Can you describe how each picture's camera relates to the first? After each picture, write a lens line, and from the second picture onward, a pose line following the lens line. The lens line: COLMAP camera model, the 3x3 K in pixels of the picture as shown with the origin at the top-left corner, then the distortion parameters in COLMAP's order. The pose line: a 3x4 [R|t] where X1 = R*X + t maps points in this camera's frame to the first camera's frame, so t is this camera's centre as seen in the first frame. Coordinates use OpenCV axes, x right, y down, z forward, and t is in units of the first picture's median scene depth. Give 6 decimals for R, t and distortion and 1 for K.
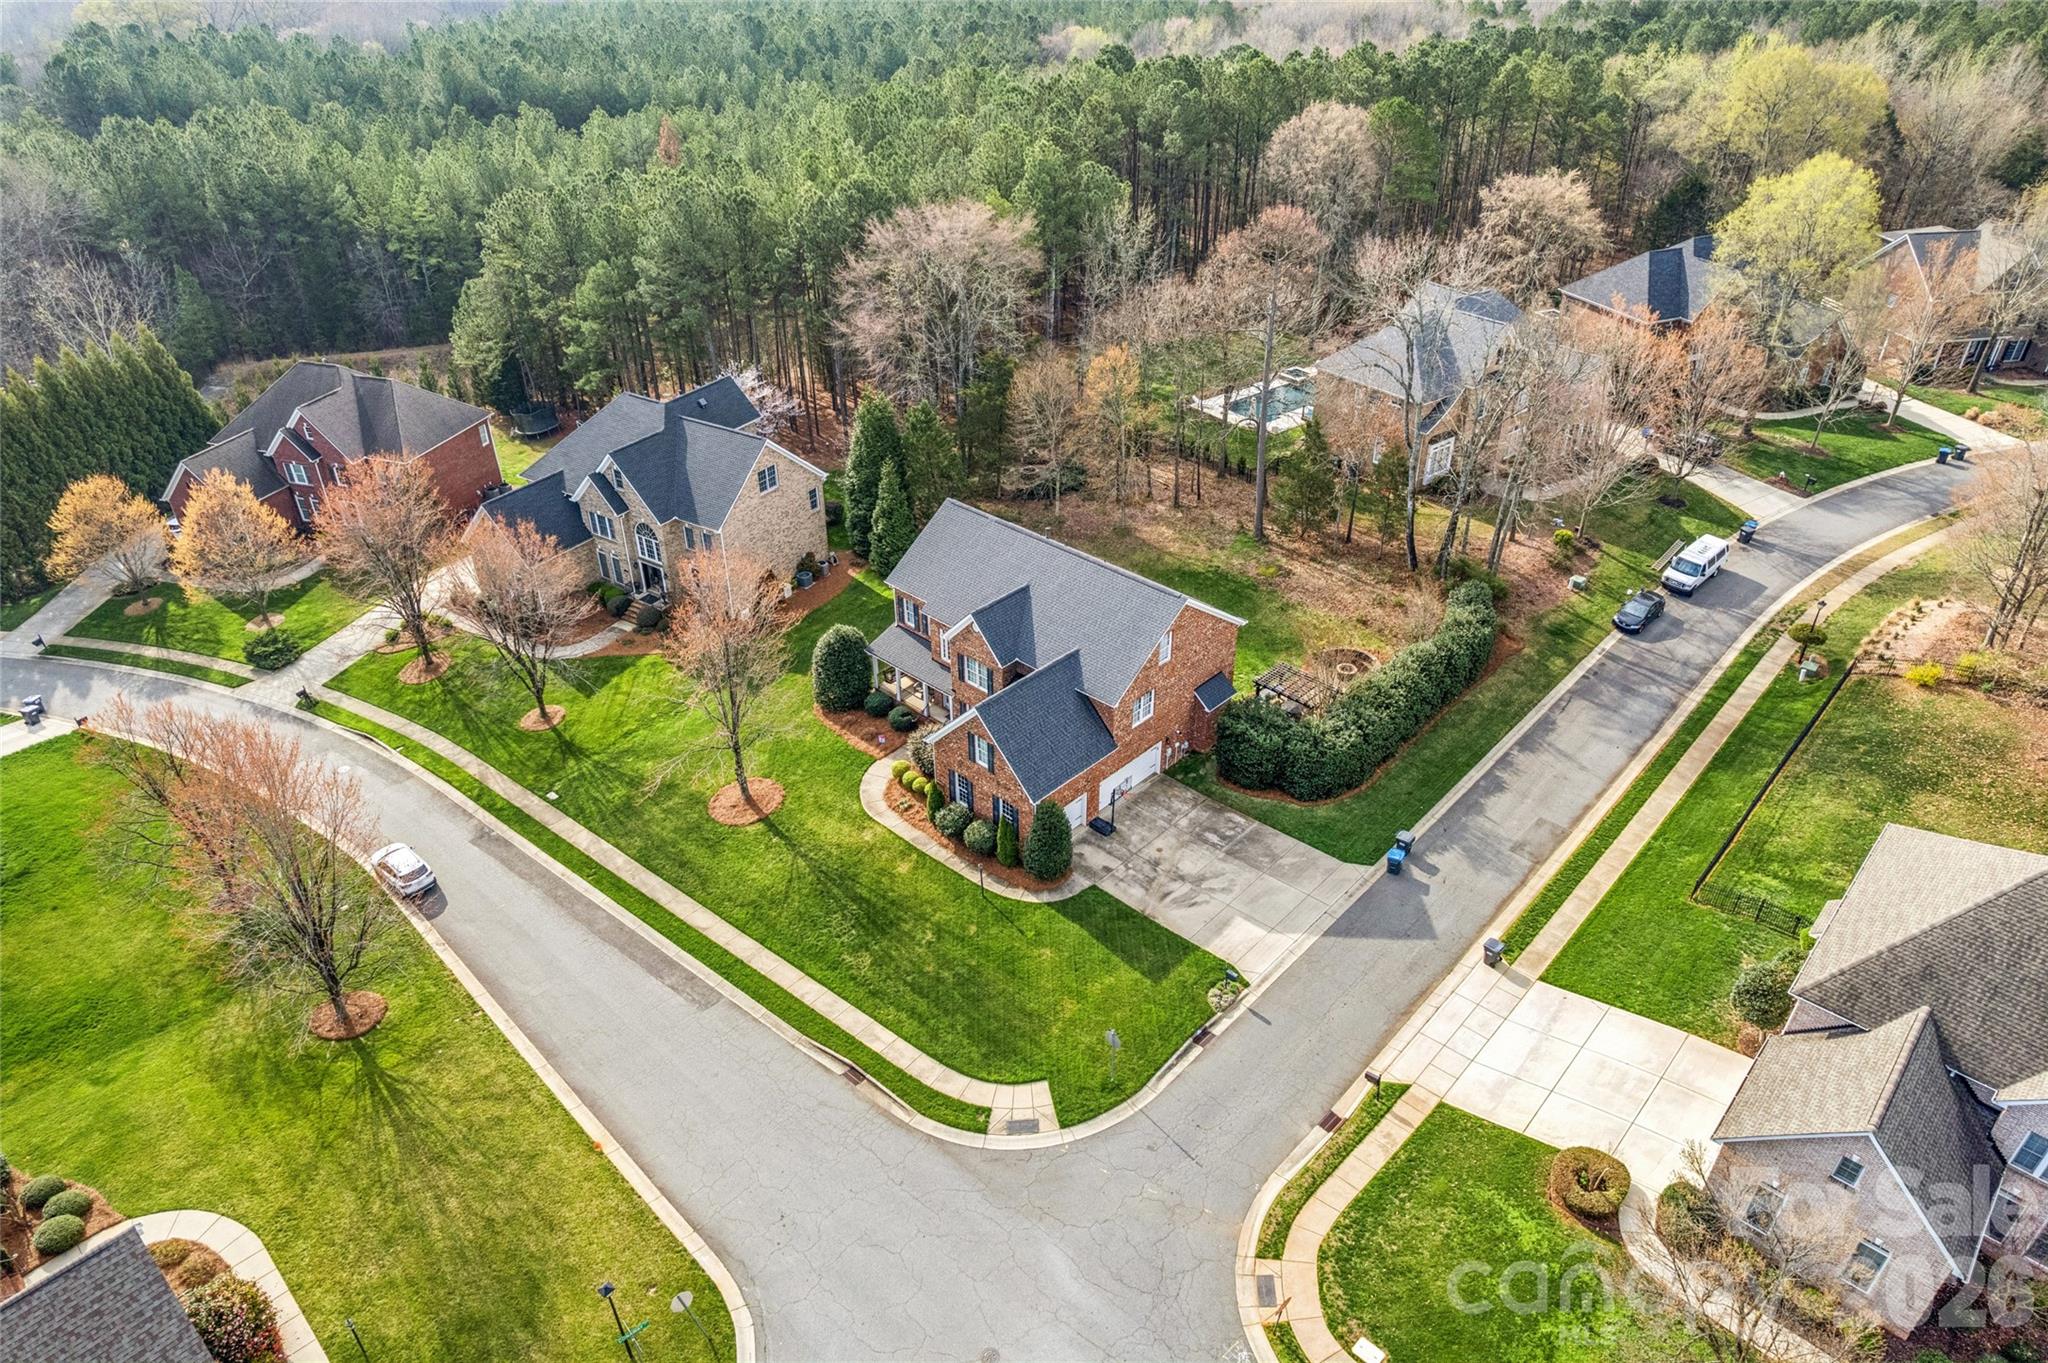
lens RADIAL K [[1305.4, 0, 1036.5], [0, 1305.4, 671.2], [0, 0, 1]] dist [-0.054862, 0.026616]
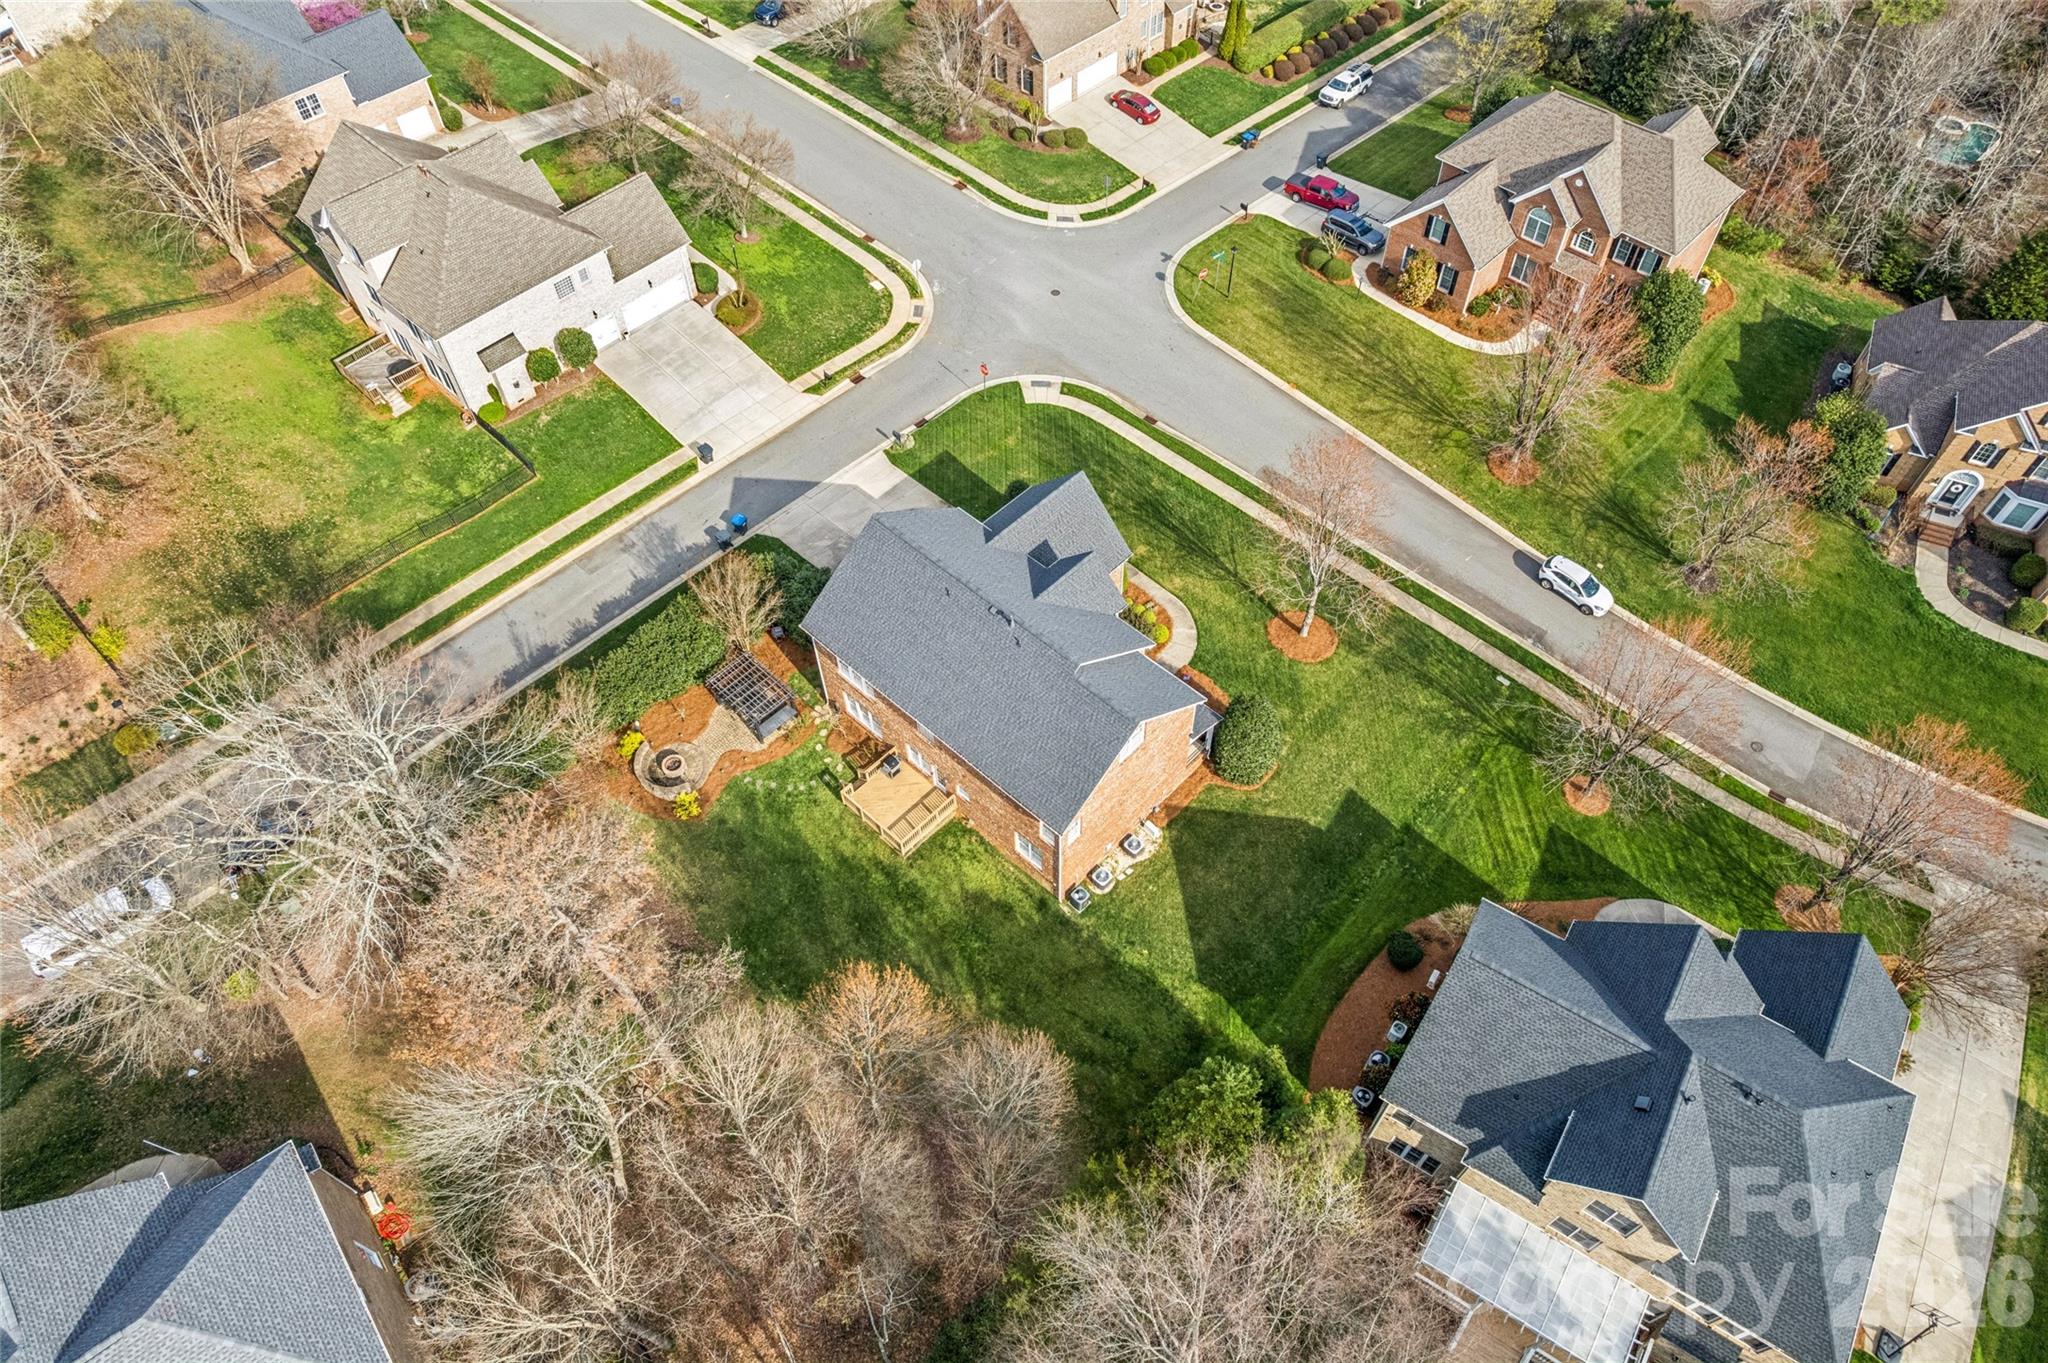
lens RADIAL K [[1305.4, 0, 1029.4], [0, 1305.4, 695.7], [0, 0, 1]] dist [-0.054862, 0.026616]
pose [[-0.999897, 0.000537, 0.014319, -0.017232], [0.014322, 0.070364, 0.997419, -1.120564], [-0.000472, 0.997521, -0.070365, 1.307965]]
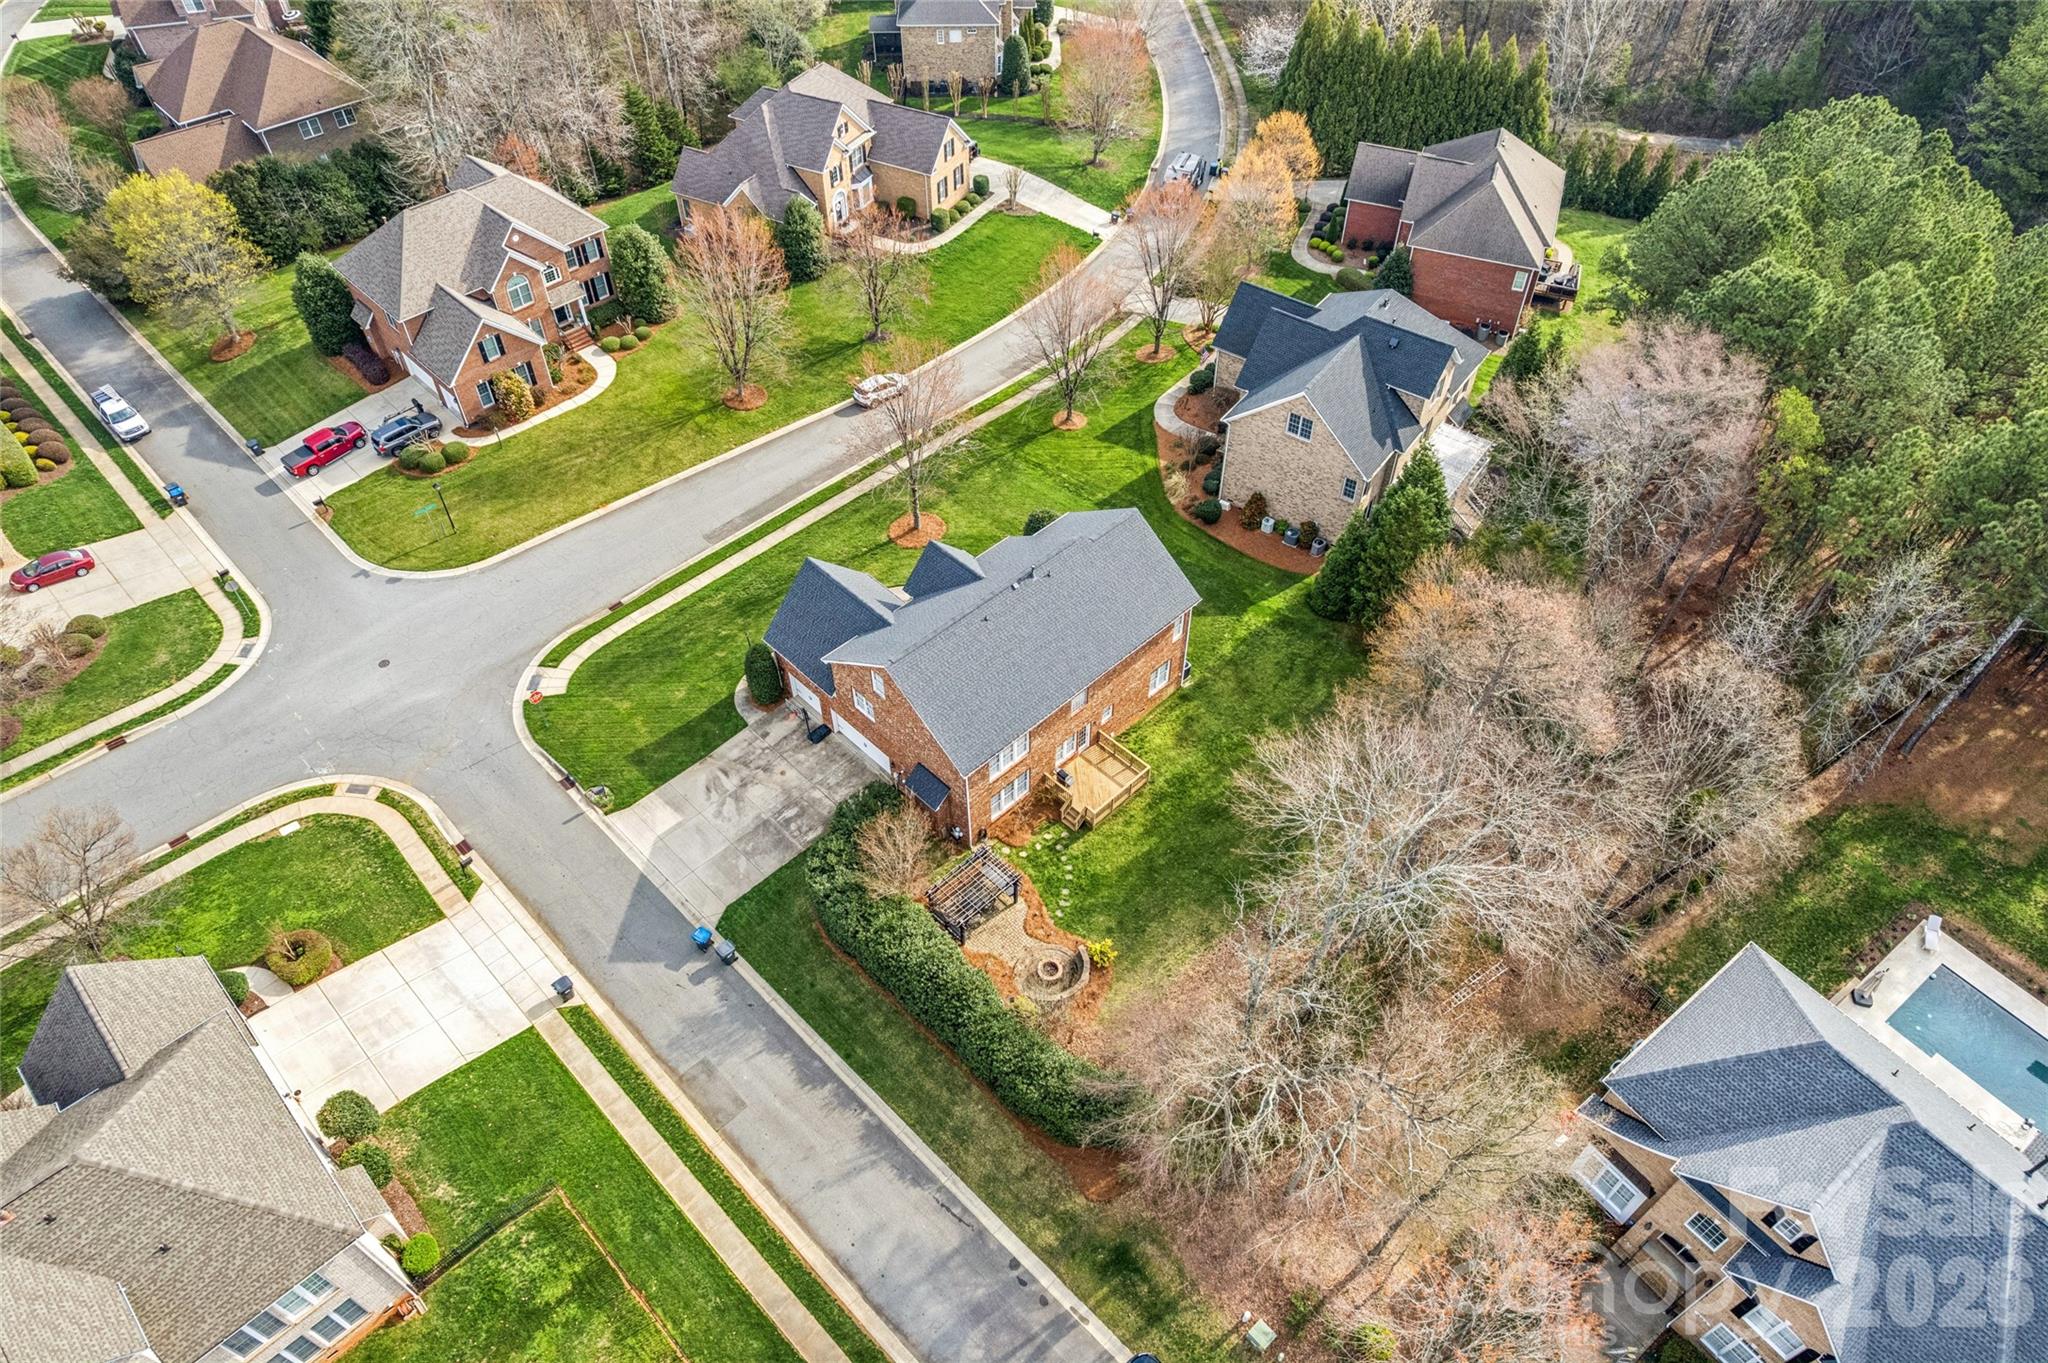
lens RADIAL K [[1305.4, 0, 1064.3], [0, 1305.4, 687.9], [0, 0, 1]] dist [-0.054862, 0.026616]
pose [[-0.028746, 0.744786, -0.666684, 0.840193], [-0.546460, 0.546761, 0.634376, -0.802995], [0.836992, 0.382552, 0.391278, 0.797629]]
